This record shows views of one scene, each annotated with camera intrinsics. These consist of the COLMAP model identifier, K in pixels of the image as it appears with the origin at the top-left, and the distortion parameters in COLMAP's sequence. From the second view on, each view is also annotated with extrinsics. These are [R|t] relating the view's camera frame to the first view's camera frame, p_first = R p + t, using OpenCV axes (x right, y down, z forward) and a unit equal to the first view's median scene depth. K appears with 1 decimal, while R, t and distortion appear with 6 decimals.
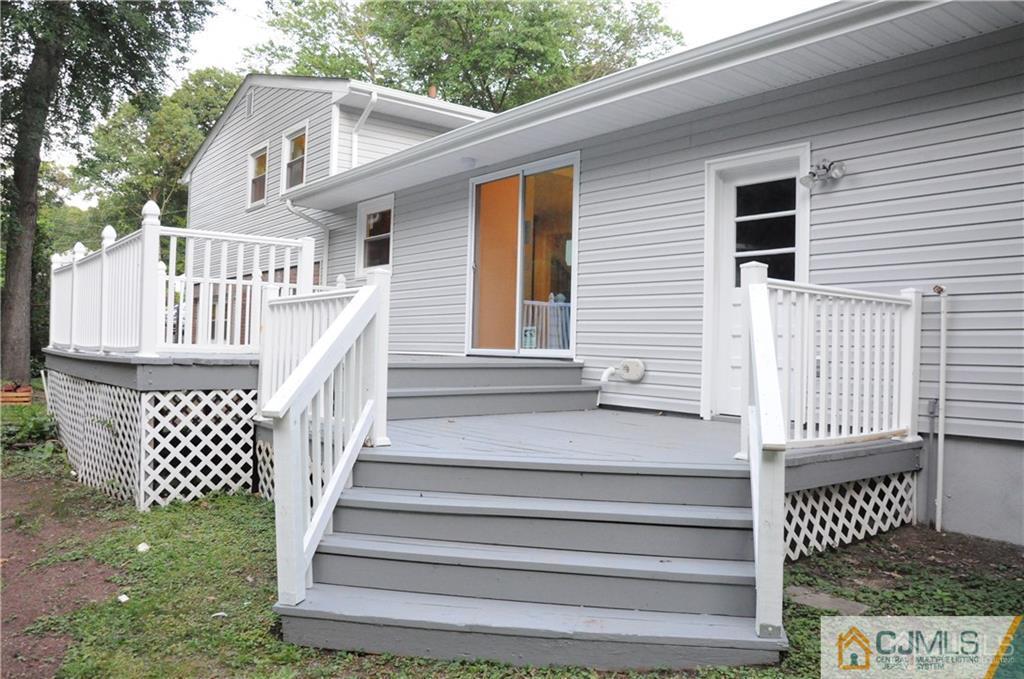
lens RADIAL K [[806.8, 0, 502.3], [0, 806.8, 344.0], [0, 0, 1]] dist [-0.114162, 0.037523]
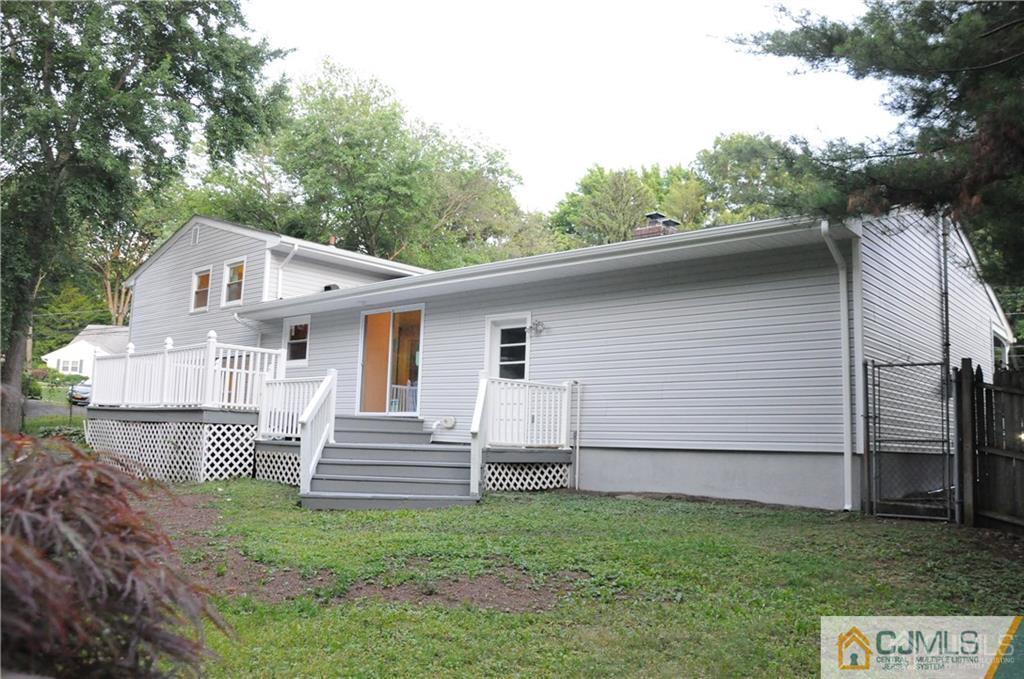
lens RADIAL K [[806.8, 0, 503.7], [0, 806.8, 330.9], [0, 0, 1]] dist [-0.114162, 0.037523]
pose [[0.985201, 0.031987, 0.168394, -0.040415], [-0.011180, 0.992333, -0.123086, 0.055923], [-0.171040, 0.119382, 0.978005, -0.979315]]
